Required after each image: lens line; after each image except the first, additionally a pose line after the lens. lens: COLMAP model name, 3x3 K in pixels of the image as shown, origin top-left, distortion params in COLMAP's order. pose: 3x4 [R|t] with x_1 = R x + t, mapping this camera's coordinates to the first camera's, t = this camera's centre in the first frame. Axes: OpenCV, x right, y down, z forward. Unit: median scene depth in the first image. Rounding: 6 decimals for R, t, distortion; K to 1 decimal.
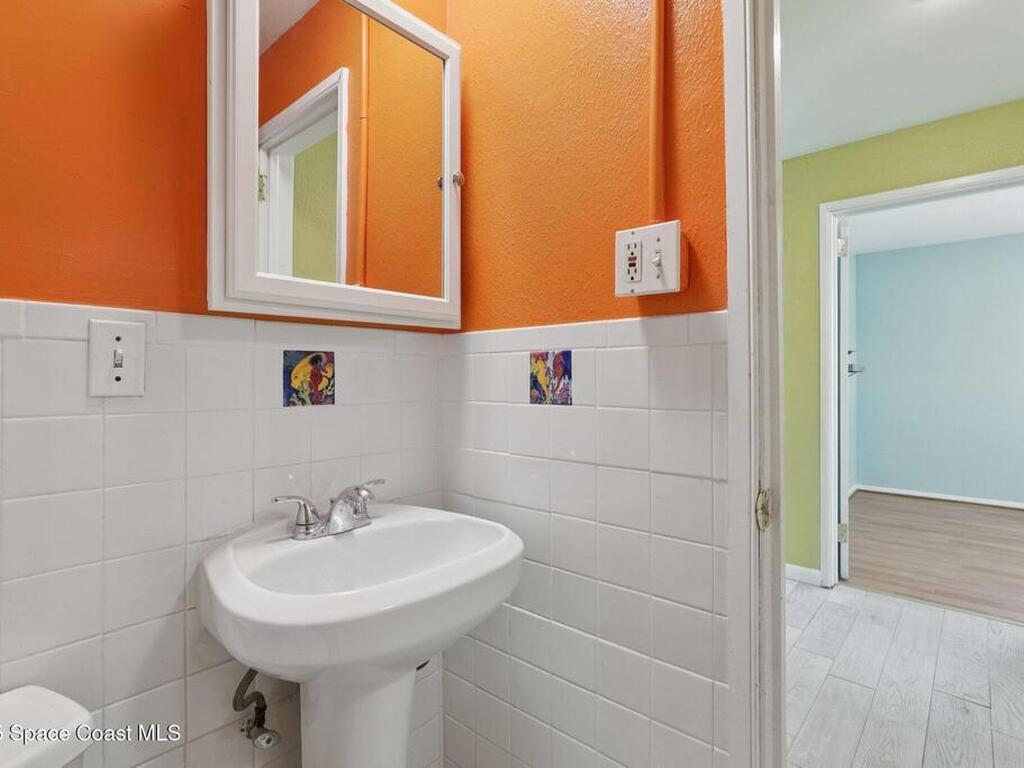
lens RADIAL K [[526.1, 0, 510.3], [0, 526.1, 378.3], [0, 0, 1]] dist [-0.031423, 0.007835]
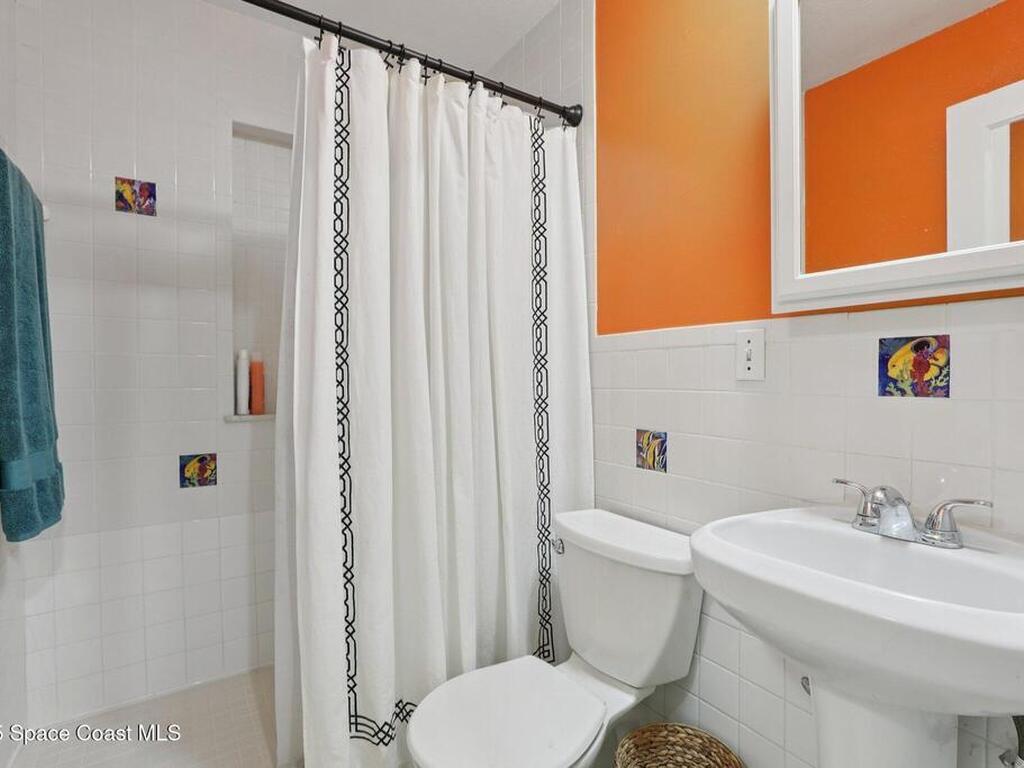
lens RADIAL K [[526.1, 0, 511.1], [0, 526.1, 383.5], [0, 0, 1]] dist [-0.031423, 0.007835]
pose [[-0.241727, 0.023325, -0.970064, 0.656924], [0.005564, 0.999728, 0.022652, 0.004543], [0.970328, 0.000078, -0.241791, 0.544927]]
